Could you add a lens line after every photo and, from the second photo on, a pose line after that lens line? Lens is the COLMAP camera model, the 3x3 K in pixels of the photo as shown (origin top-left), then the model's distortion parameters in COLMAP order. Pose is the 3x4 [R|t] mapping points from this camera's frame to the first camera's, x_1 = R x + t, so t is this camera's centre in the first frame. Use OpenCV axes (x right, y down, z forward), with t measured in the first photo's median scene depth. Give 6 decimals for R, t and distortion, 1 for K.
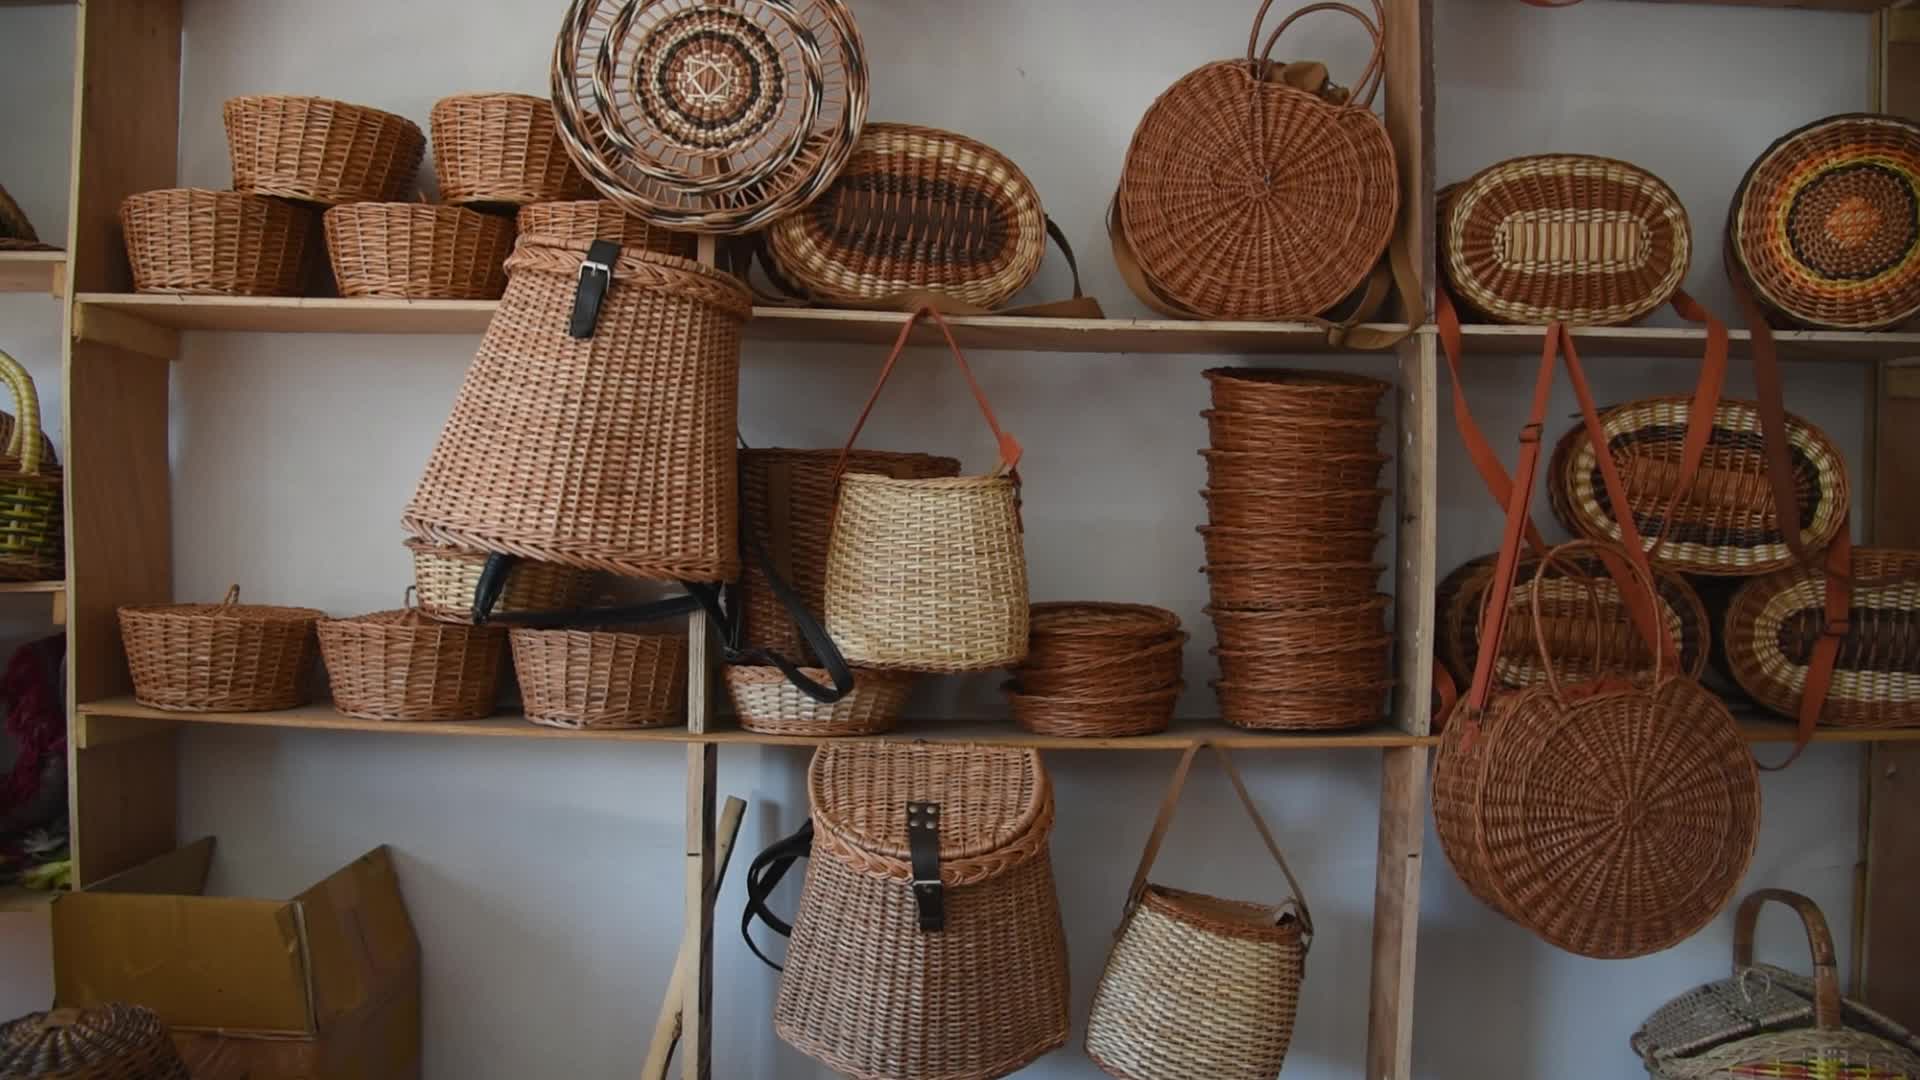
lens RADIAL K [[1308.2, 0, 961.0], [0, 1308.2, 576.0], [0, 0, 1]] dist [-0.115281, 0.050691]
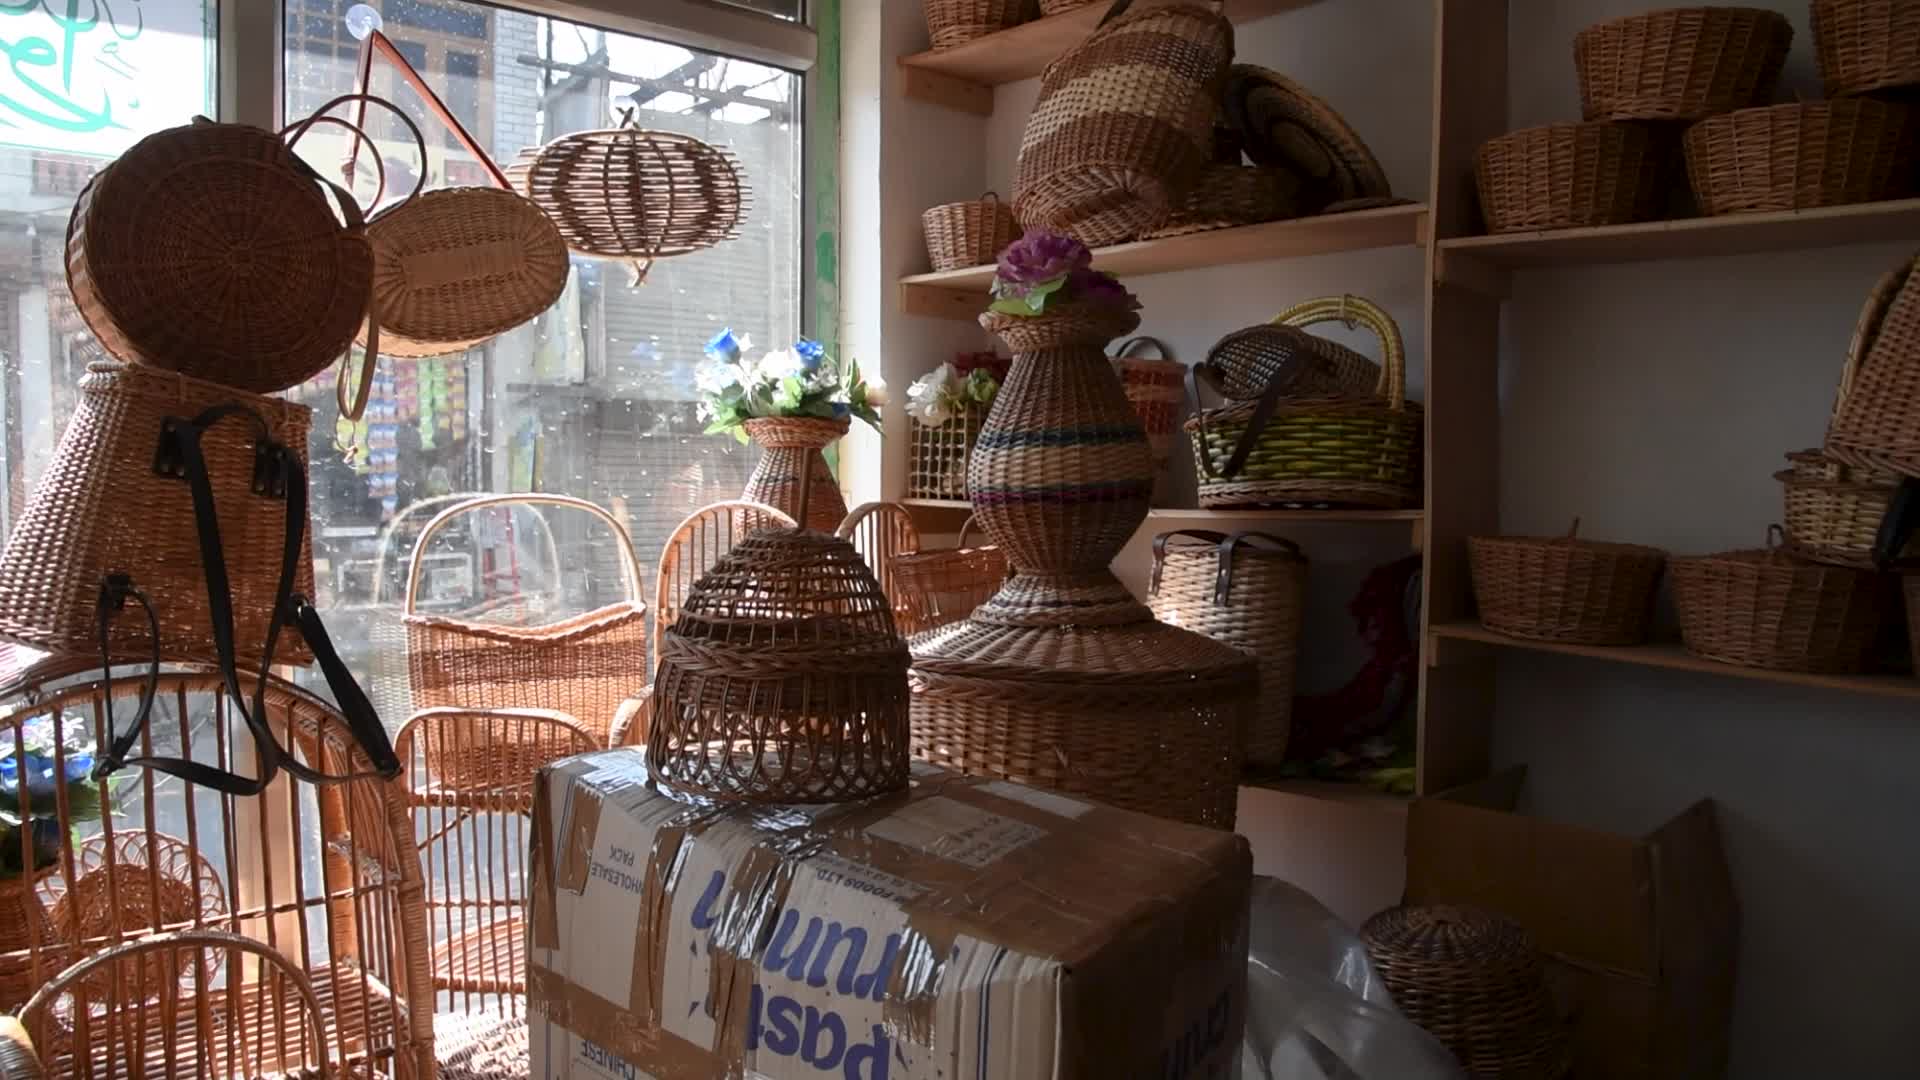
lens RADIAL K [[1308.2, 0, 961.0], [0, 1308.2, 576.0], [0, 0, 1]] dist [-0.115281, 0.050691]
pose [[0.678106, 0.053130, -0.733042, -0.169979], [-0.026767, 0.998507, 0.047610, 0.018560], [0.734477, -0.012663, 0.678515, -0.045772]]
